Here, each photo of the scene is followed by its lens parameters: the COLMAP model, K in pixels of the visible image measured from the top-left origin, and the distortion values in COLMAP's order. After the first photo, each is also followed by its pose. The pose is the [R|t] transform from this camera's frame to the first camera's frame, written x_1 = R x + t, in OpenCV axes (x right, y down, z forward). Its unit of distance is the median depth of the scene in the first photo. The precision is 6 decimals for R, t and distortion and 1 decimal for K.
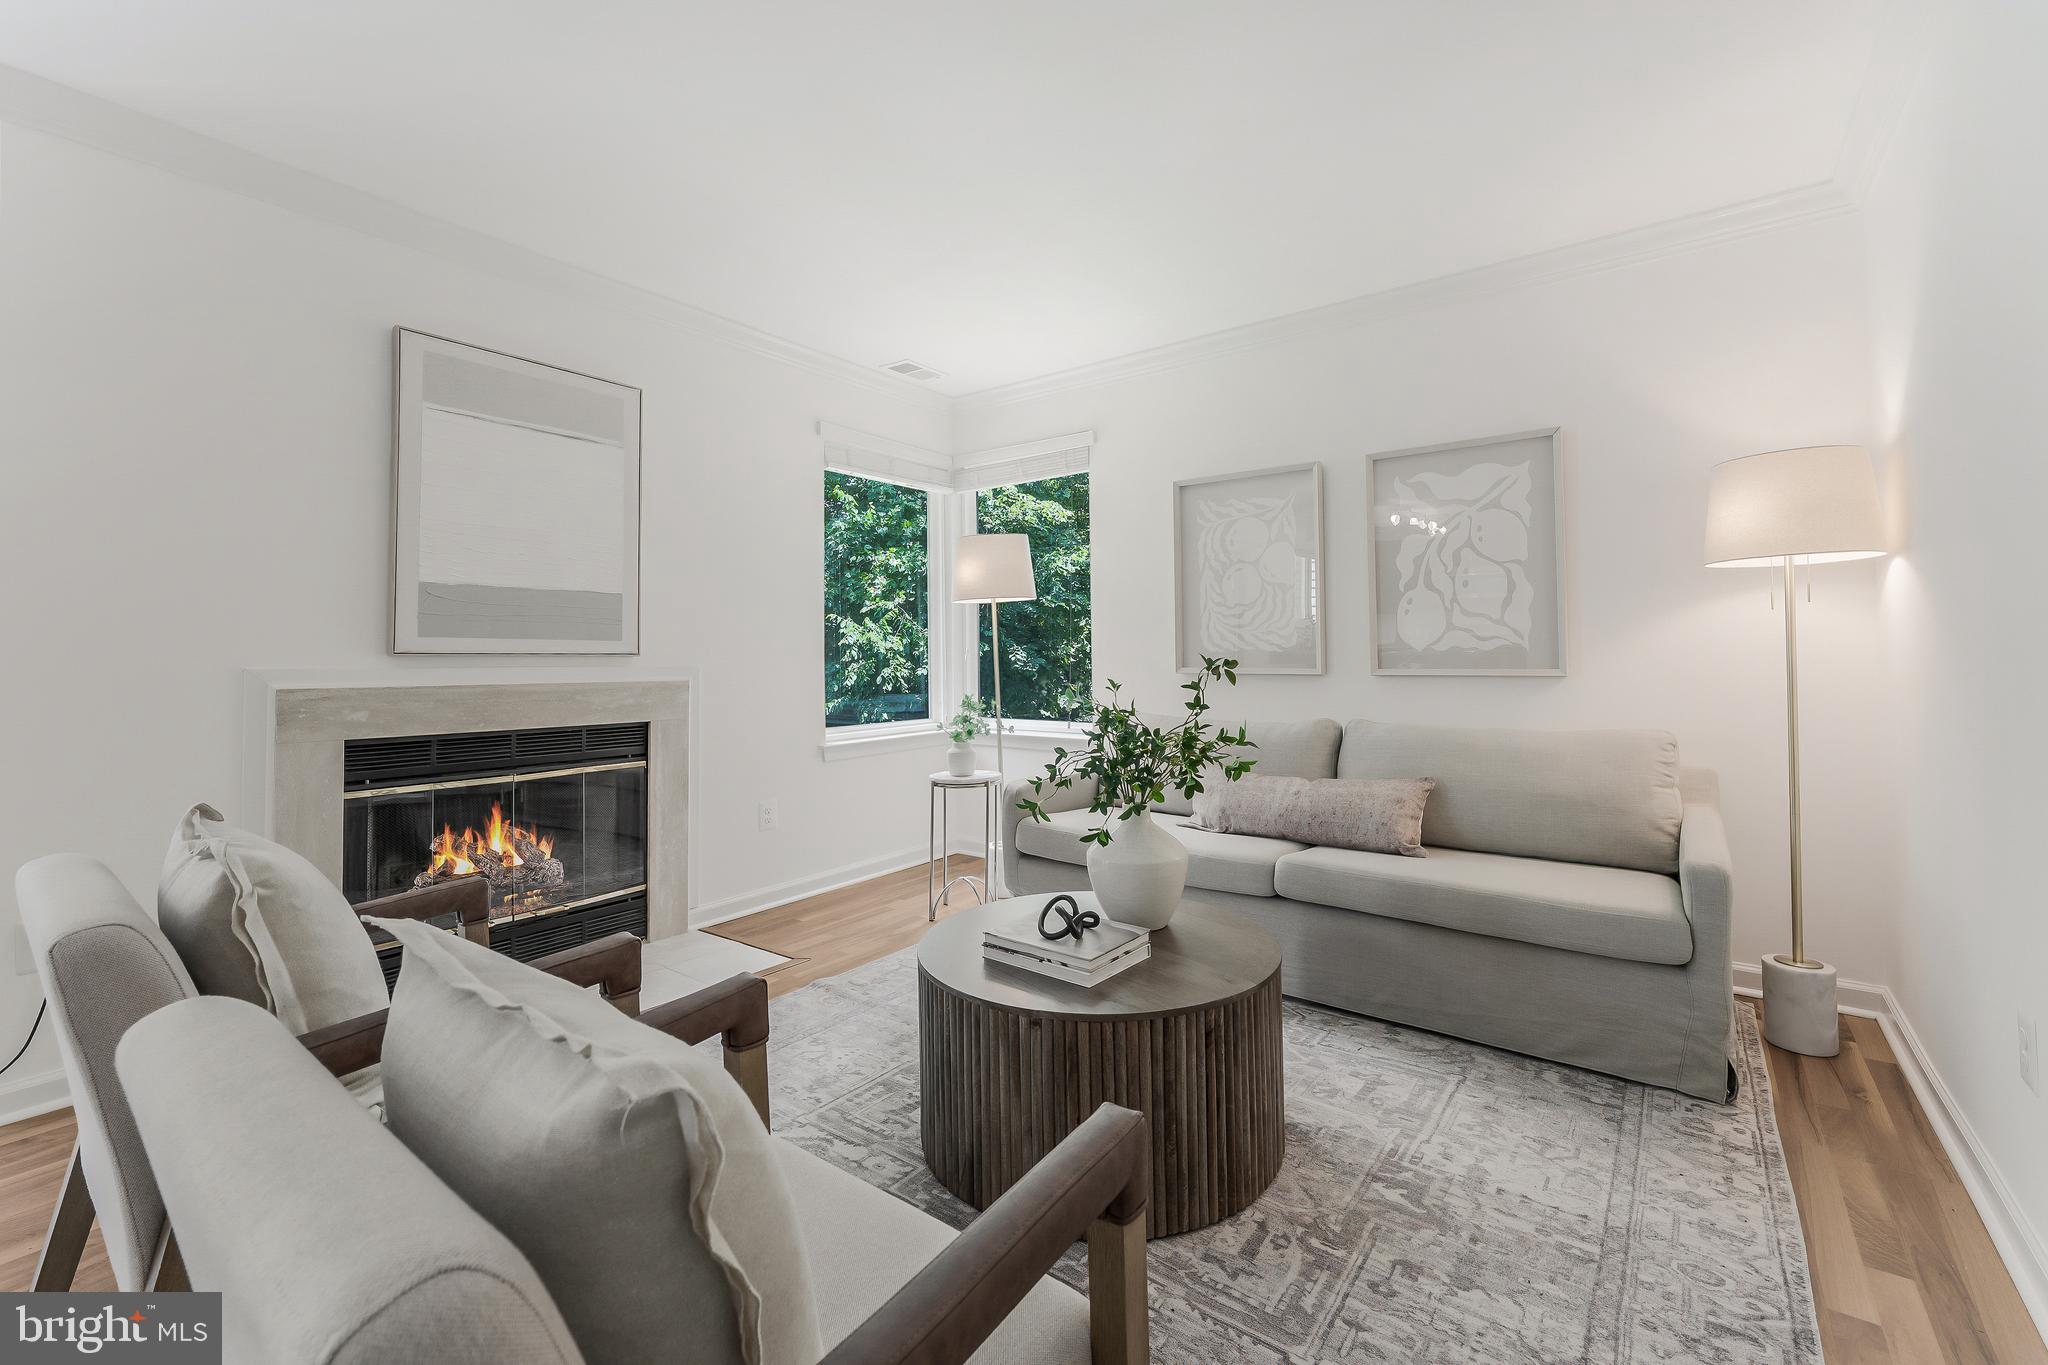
lens RADIAL K [[853.3, 0, 1048.8], [0, 853.3, 636.3], [0, 0, 1]] dist [-0.000644, -0.000276]
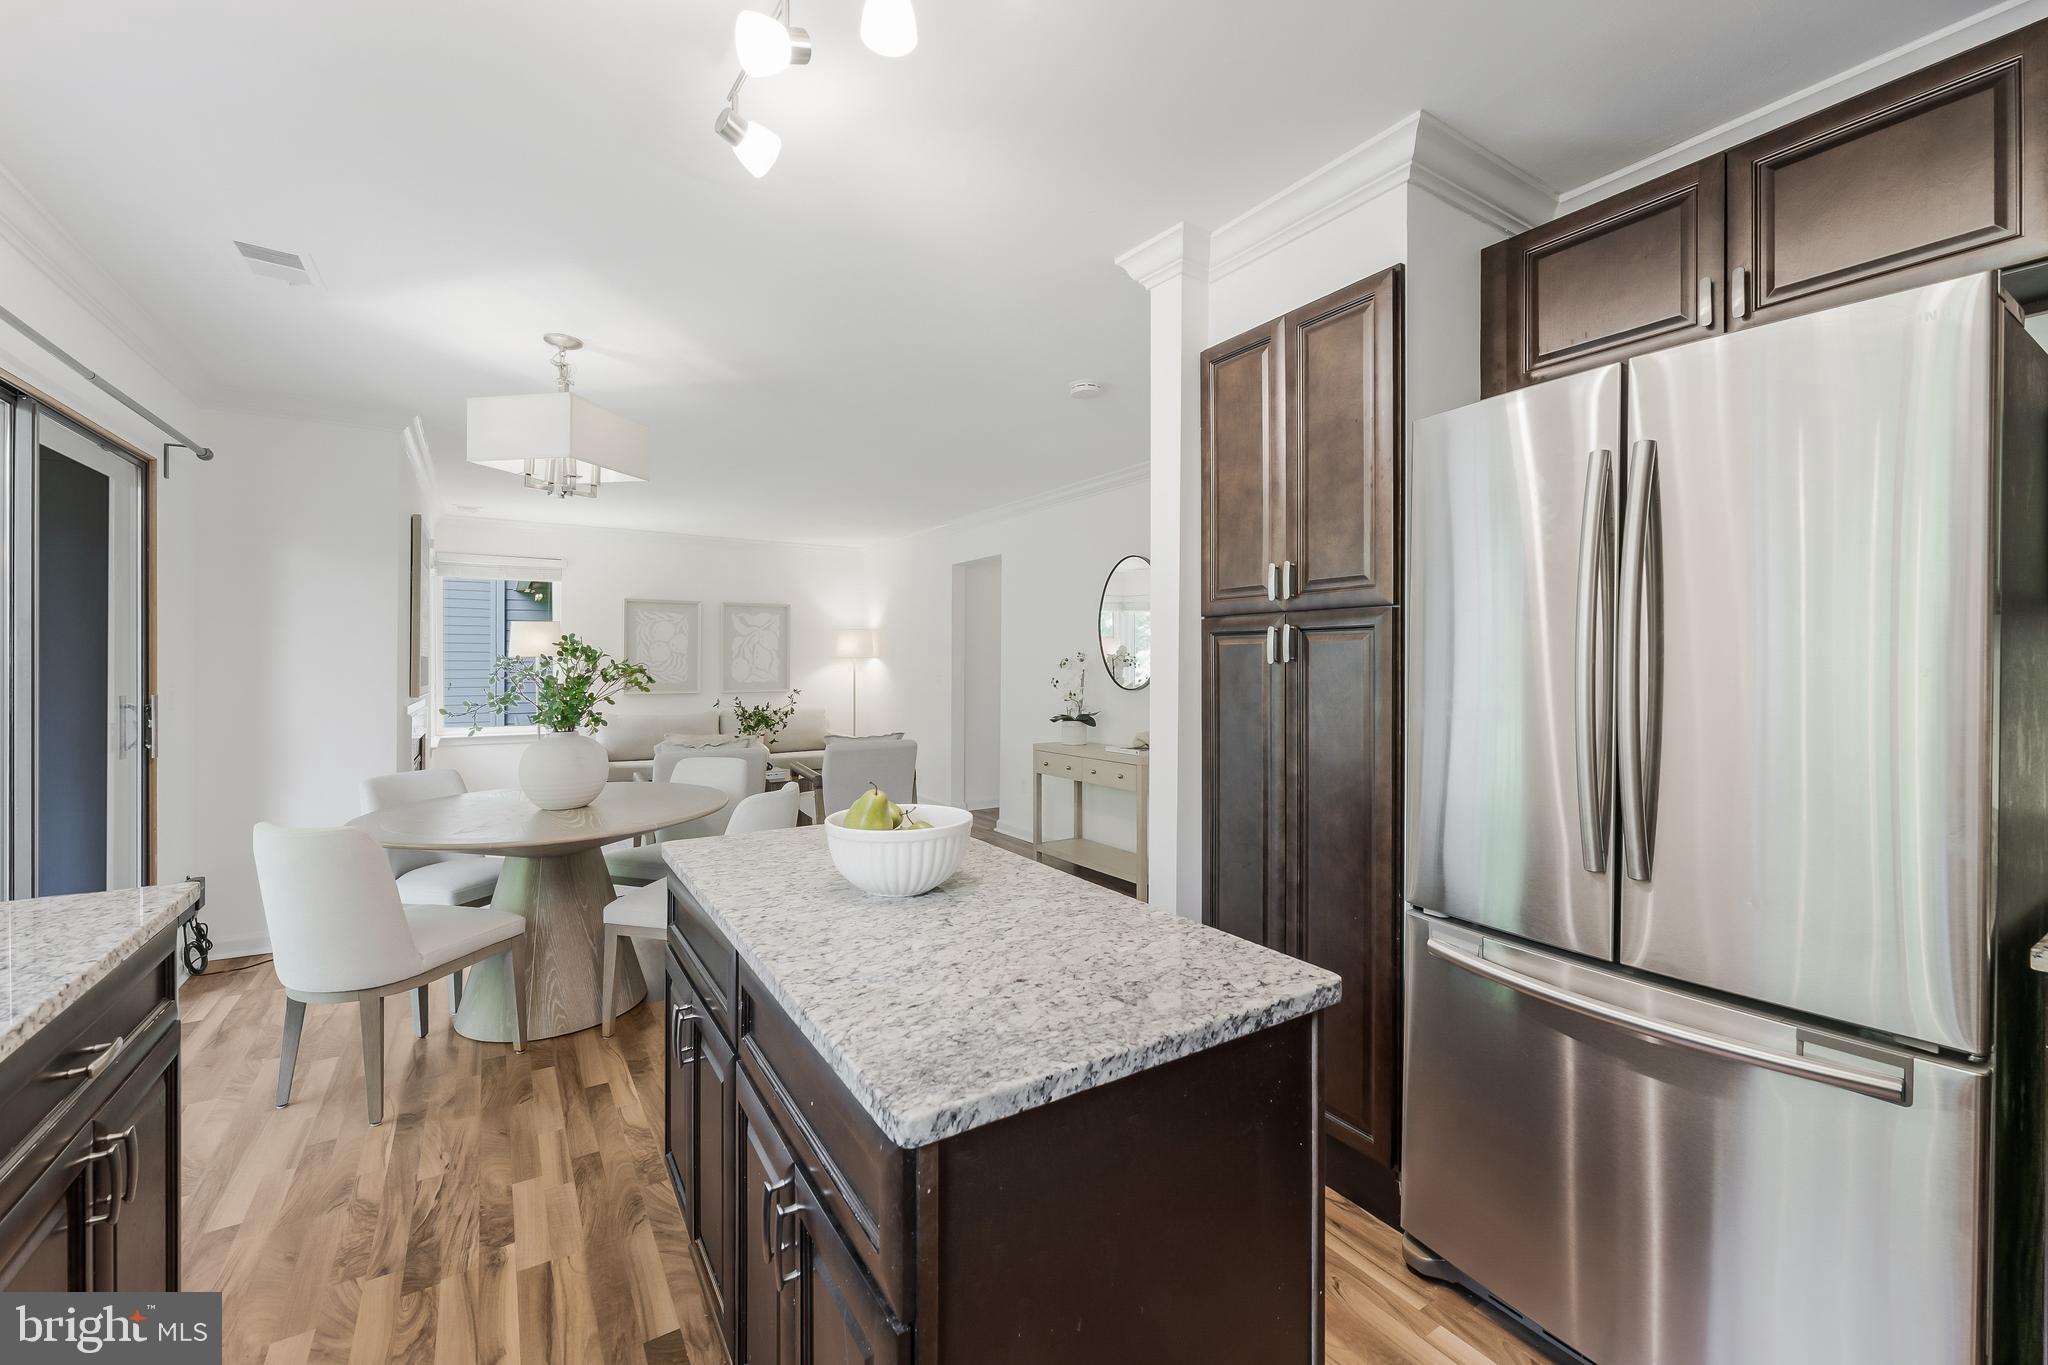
lens RADIAL K [[831.2, 0, 1027.9], [0, 831.2, 659.3], [0, 0, 1]] dist [0.000239, -0.000154]
pose [[0.352825, 0.010662, 0.935628, -1.991018], [-0.025288, 0.999678, -0.001856, -0.088895], [-0.935347, -0.023006, 0.352982, -0.848455]]
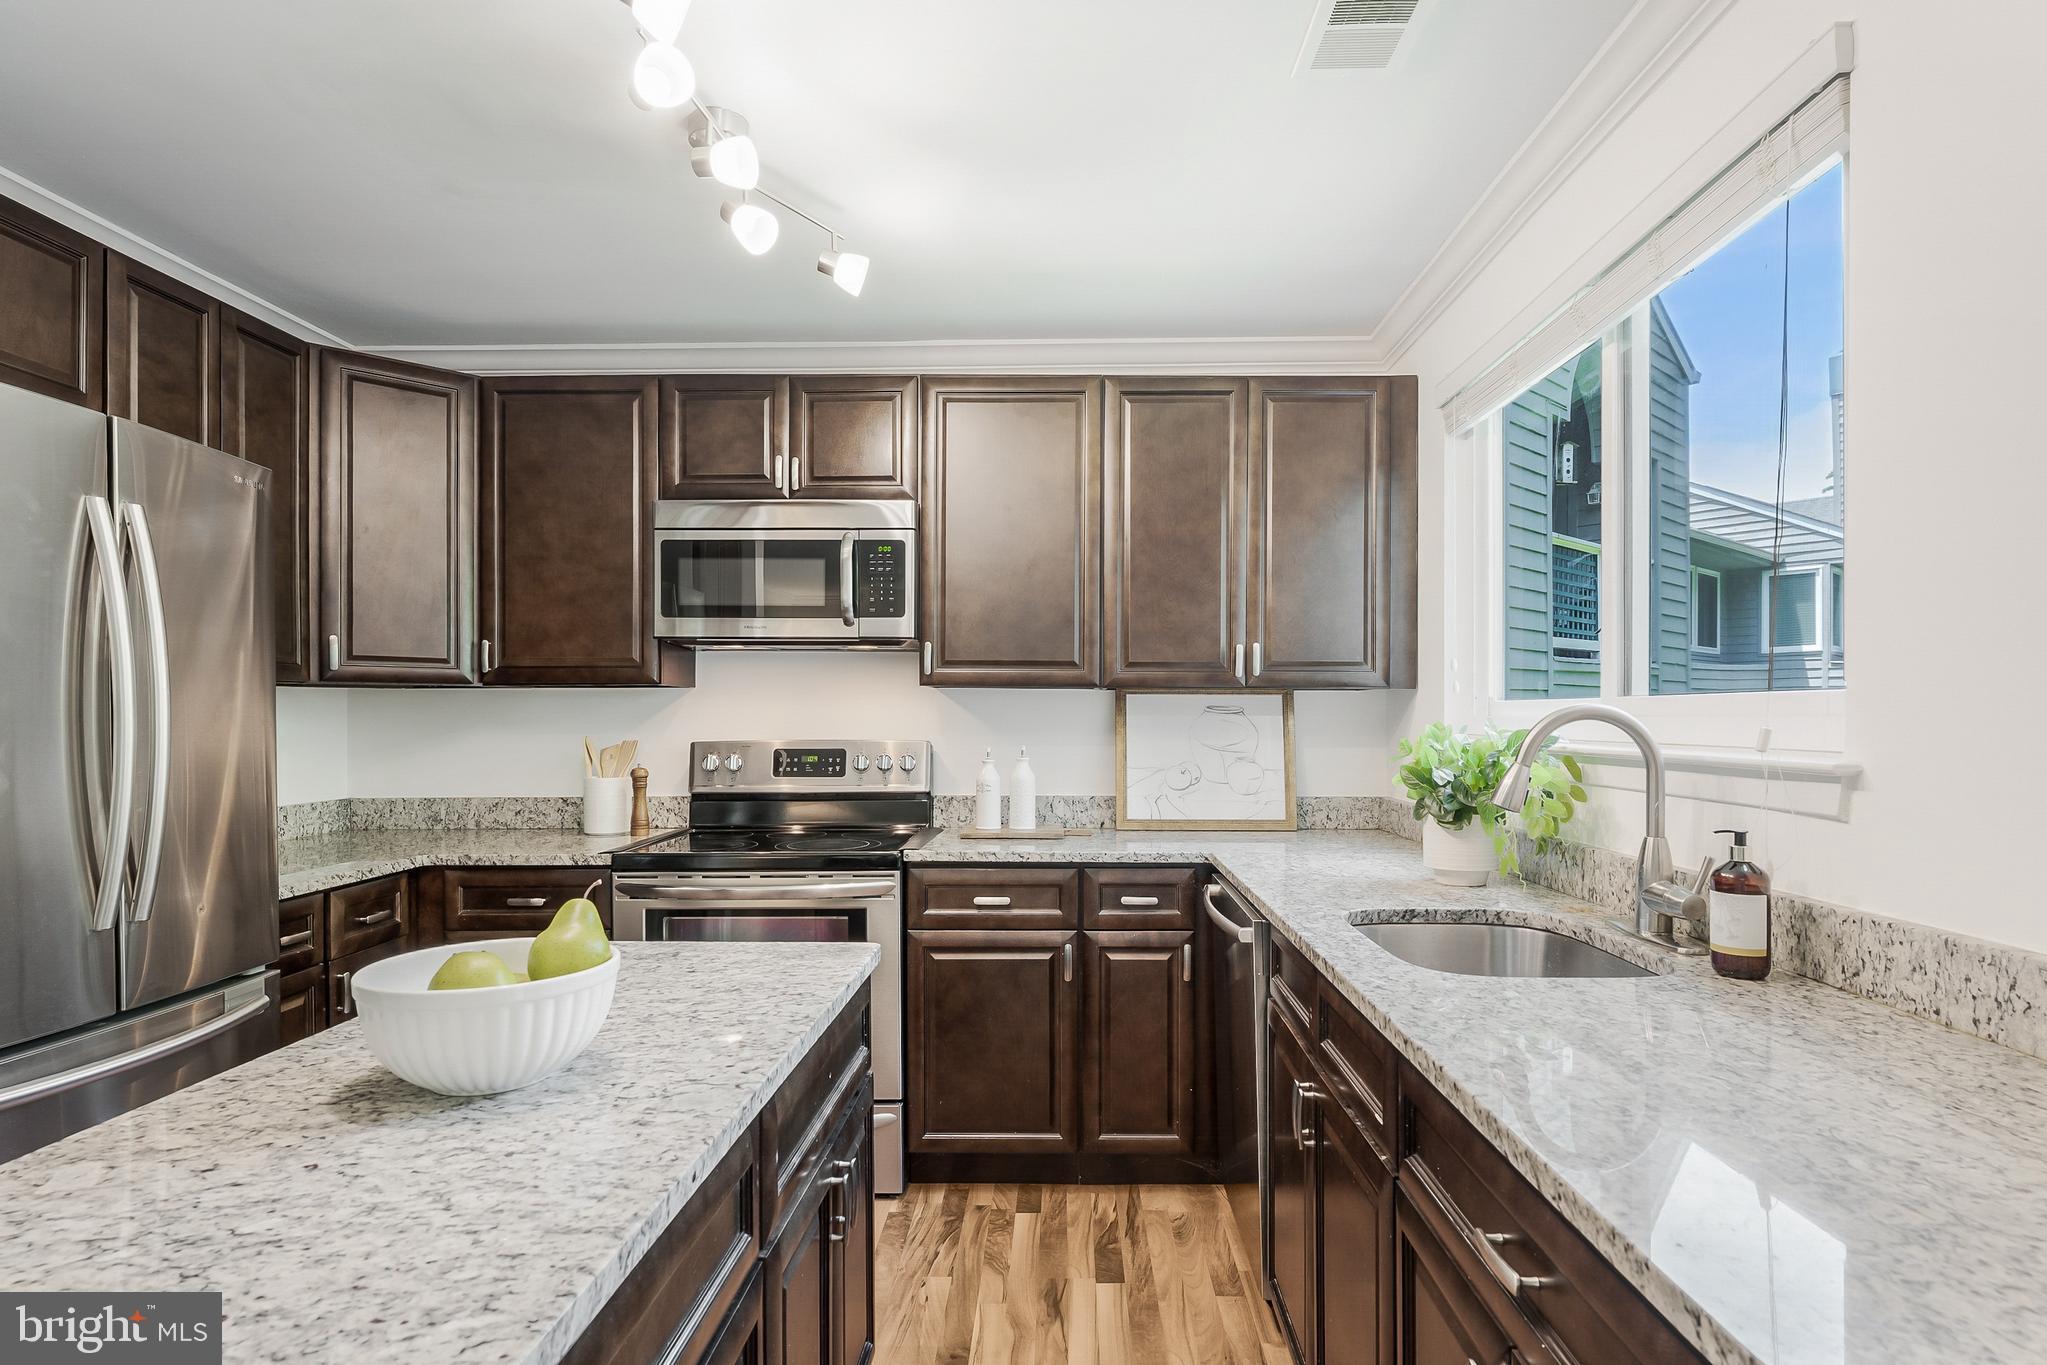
lens RADIAL K [[1067.8, 0, 1050.4], [0, 1067.8, 713.9], [0, 0, 1]] dist [0.001692, -0.001459]
pose [[-0.813772, 0.008455, -0.581123, -1.429122], [0.021312, 0.999656, -0.015301, -0.073602], [0.580794, -0.024836, -0.813672, -0.074108]]
